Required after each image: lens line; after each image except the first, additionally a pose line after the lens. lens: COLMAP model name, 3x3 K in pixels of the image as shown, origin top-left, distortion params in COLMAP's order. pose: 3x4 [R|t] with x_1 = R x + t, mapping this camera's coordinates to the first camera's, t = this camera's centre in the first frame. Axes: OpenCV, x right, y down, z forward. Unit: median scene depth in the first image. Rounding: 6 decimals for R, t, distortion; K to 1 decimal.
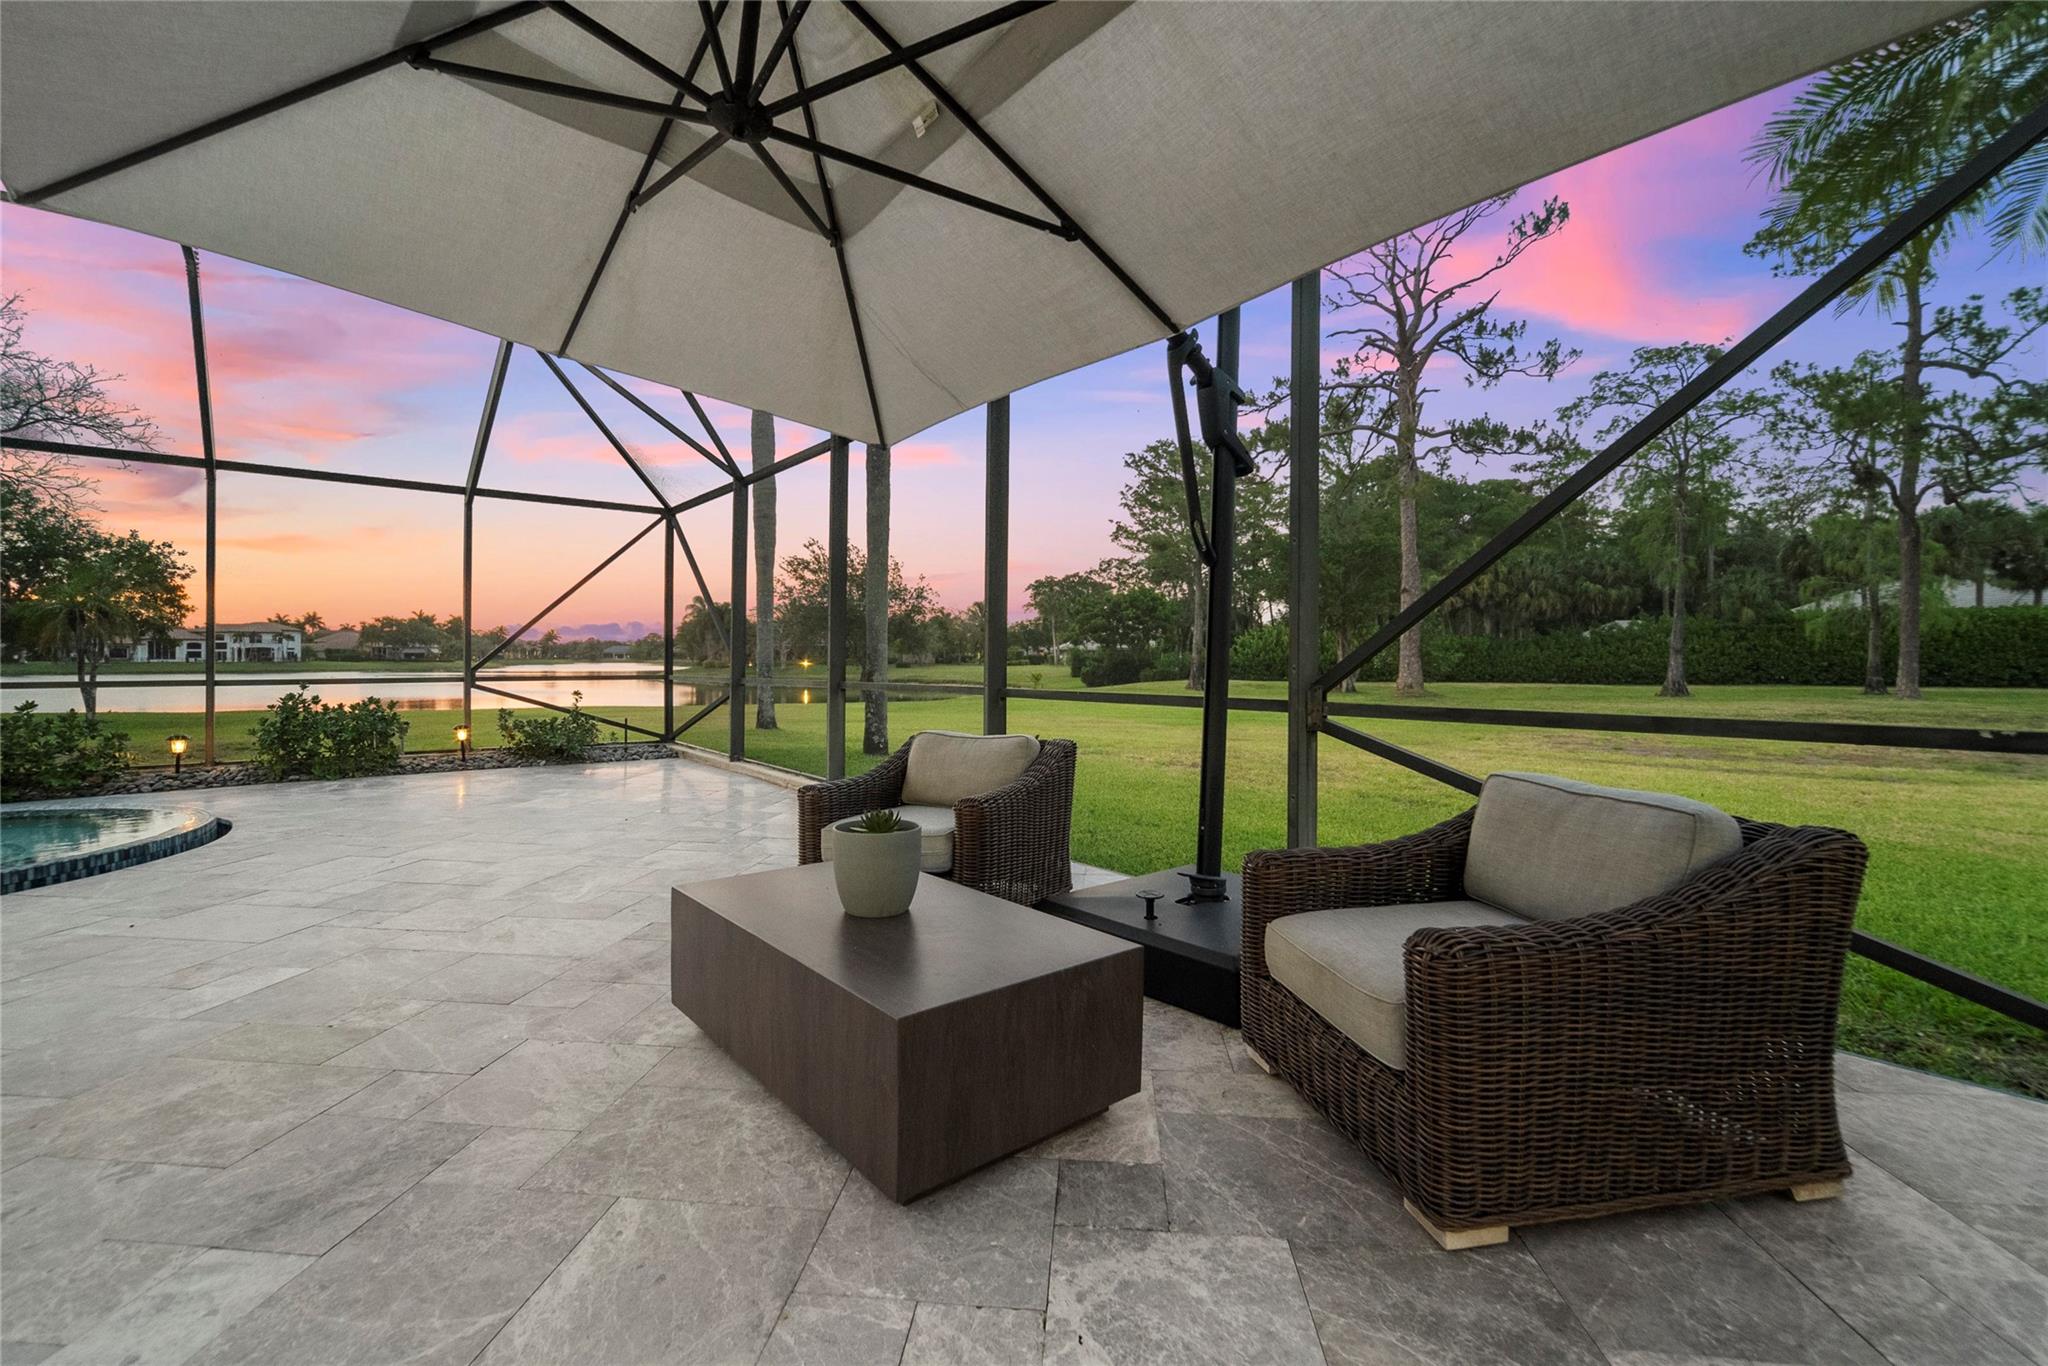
lens RADIAL K [[874.2, 0, 1063.5], [0, 874.2, 668.0], [0, 0, 1]] dist [-0.012682, 0.001090]
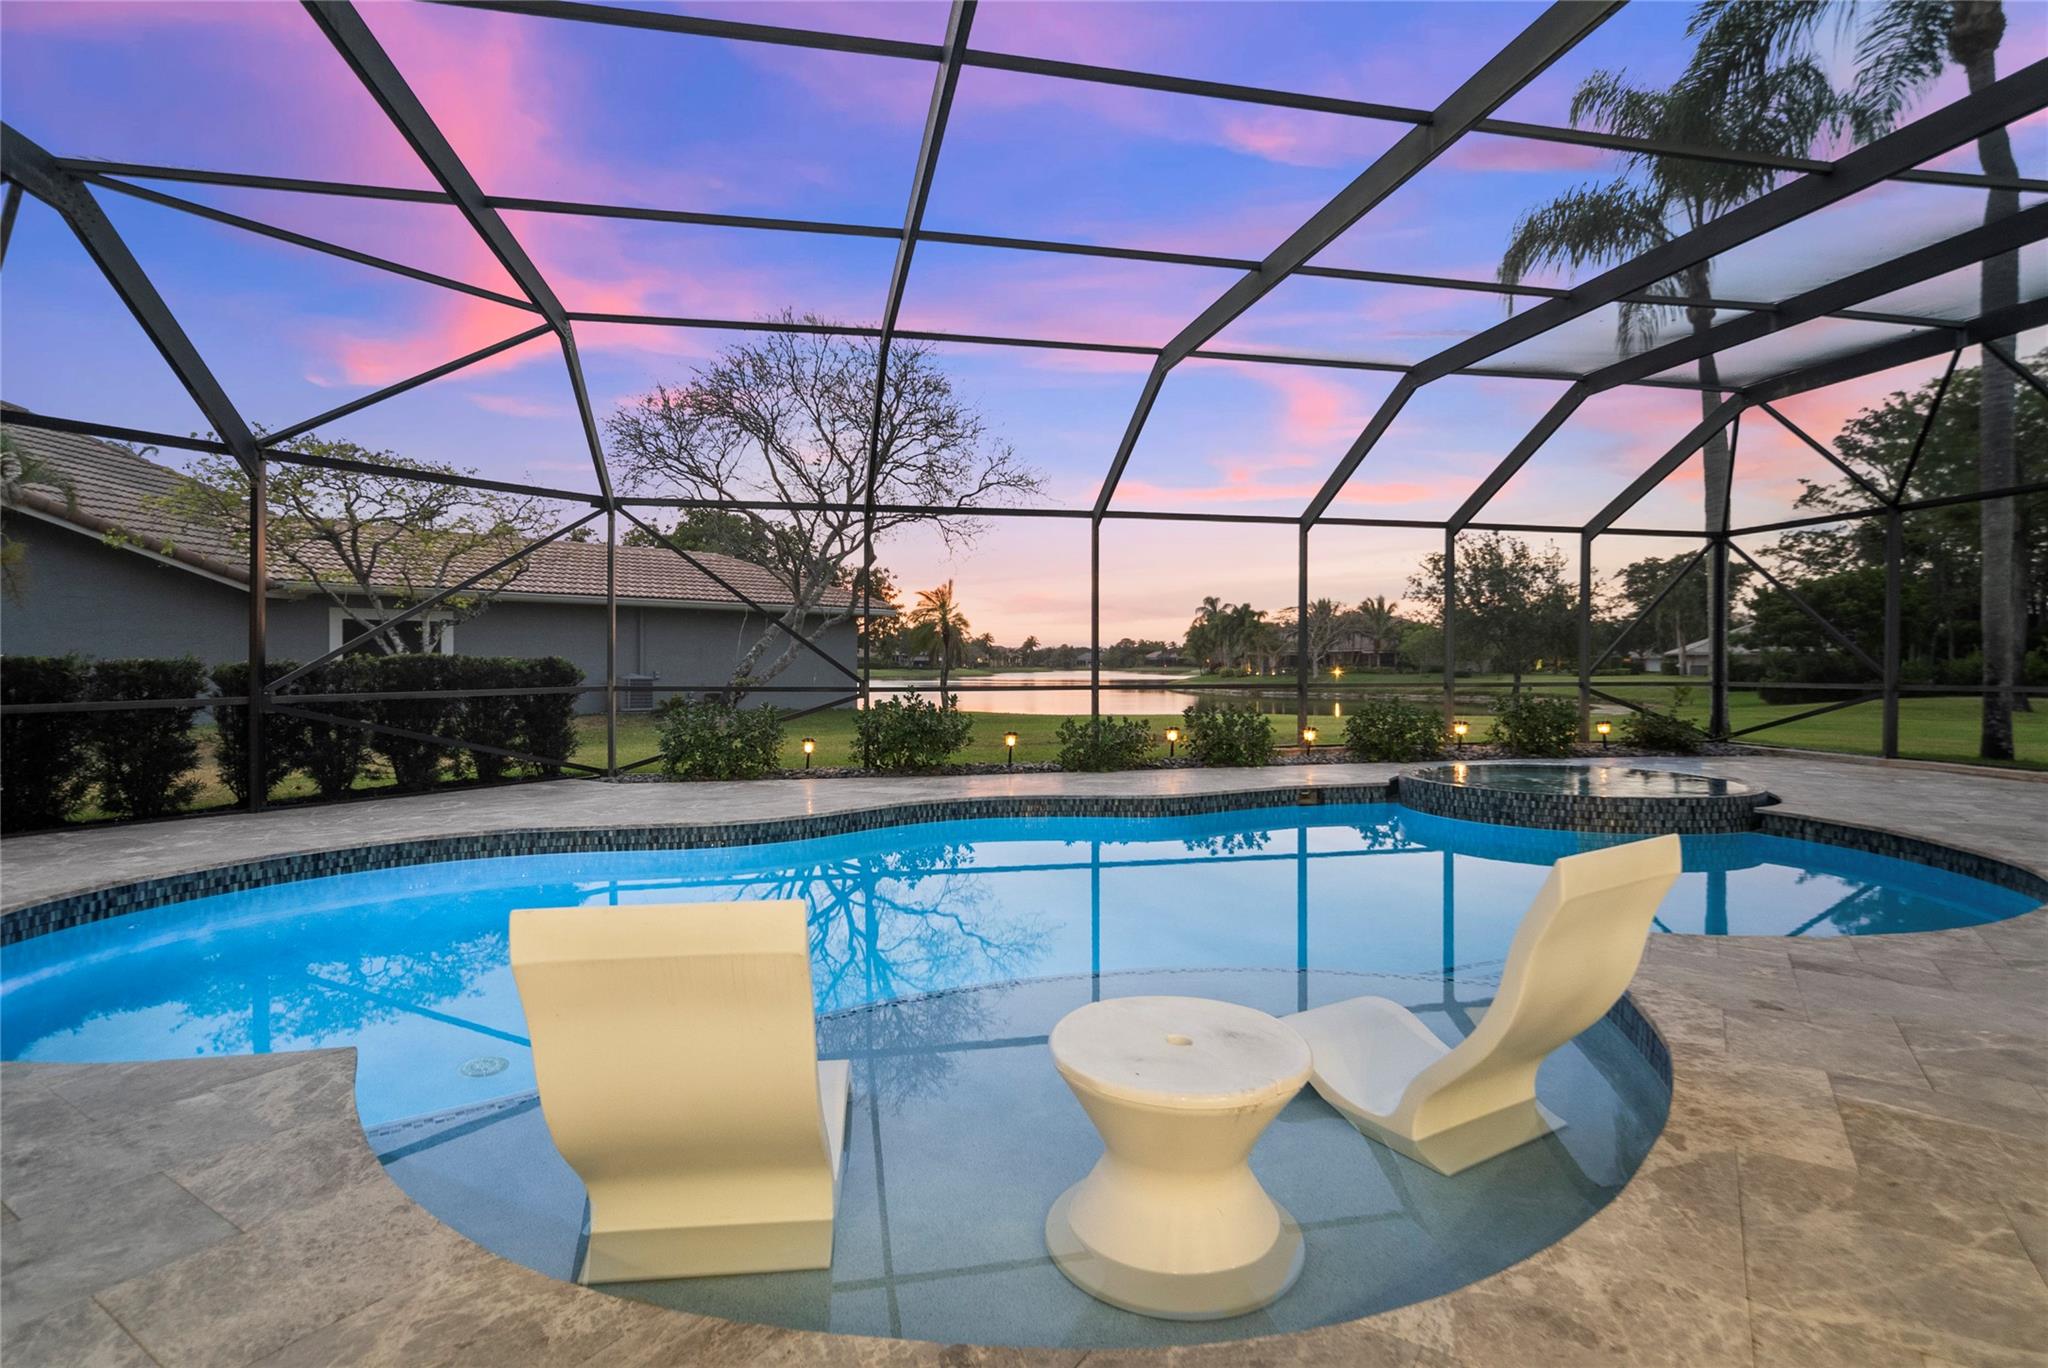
lens RADIAL K [[1053.9, 0, 1041.0], [0, 1053.9, 662.5], [0, 0, 1]] dist [-0.016896, 0.010852]
pose [[0.877181, -0.000881, -0.480158, -0.115071], [-0.006005, 0.999900, -0.012804, 0.001087], [0.480122, 0.014115, 0.877088, -0.117832]]
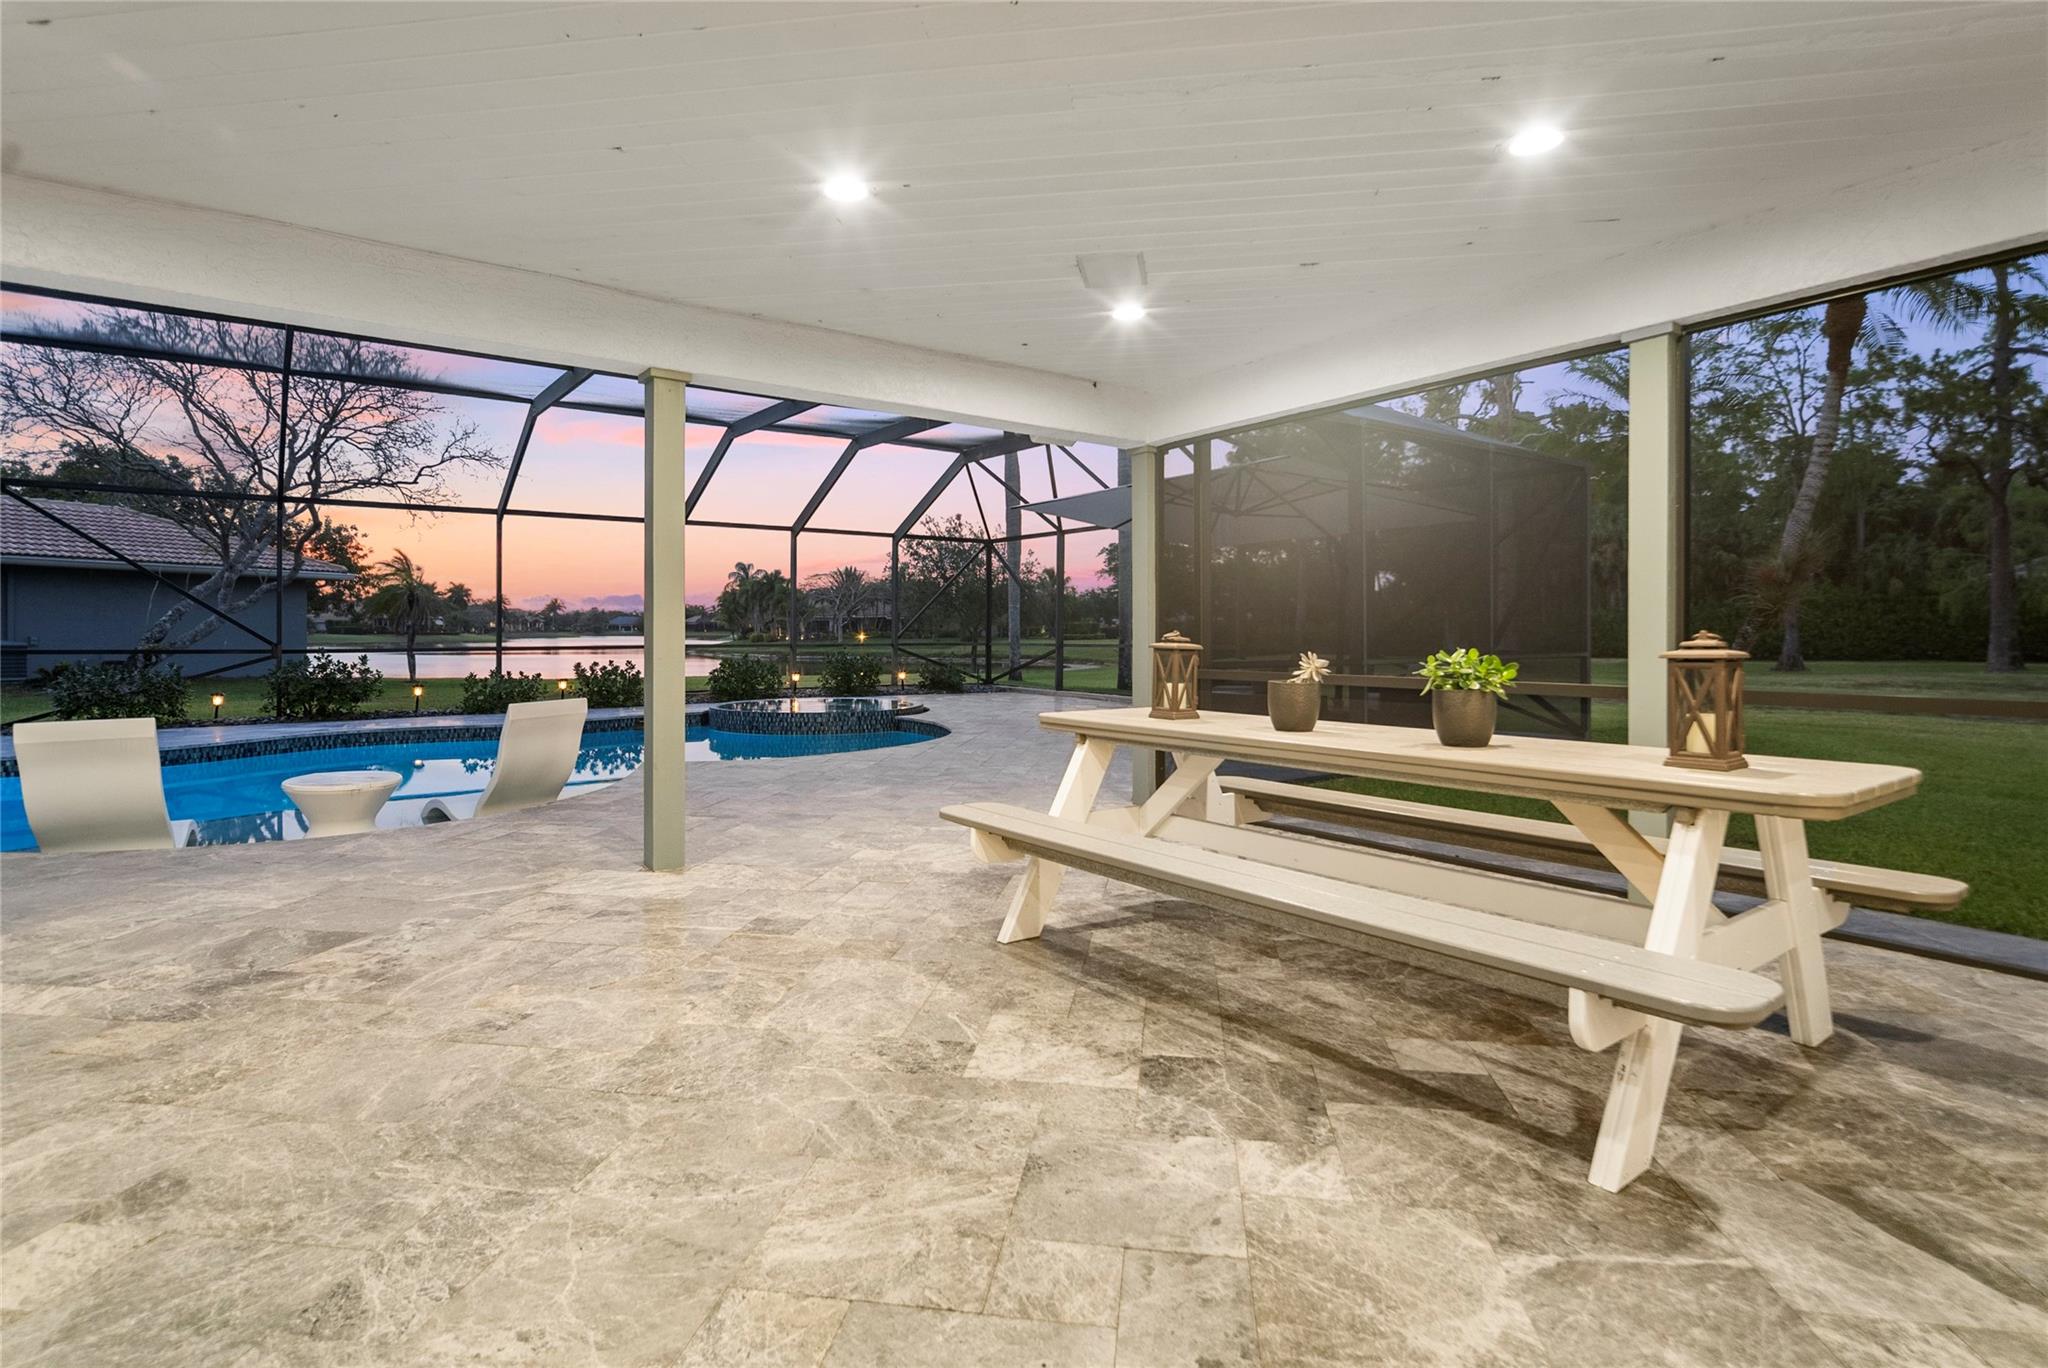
lens RADIAL K [[1053.9, 0, 1047.6], [0, 1053.9, 631.2], [0, 0, 1]] dist [-0.016896, 0.010852]
pose [[0.997170, 0.001103, -0.075169, -0.039154], [-0.001934, 0.999938, -0.010986, 0.001663], [0.075152, 0.011100, 0.997110, -0.190827]]
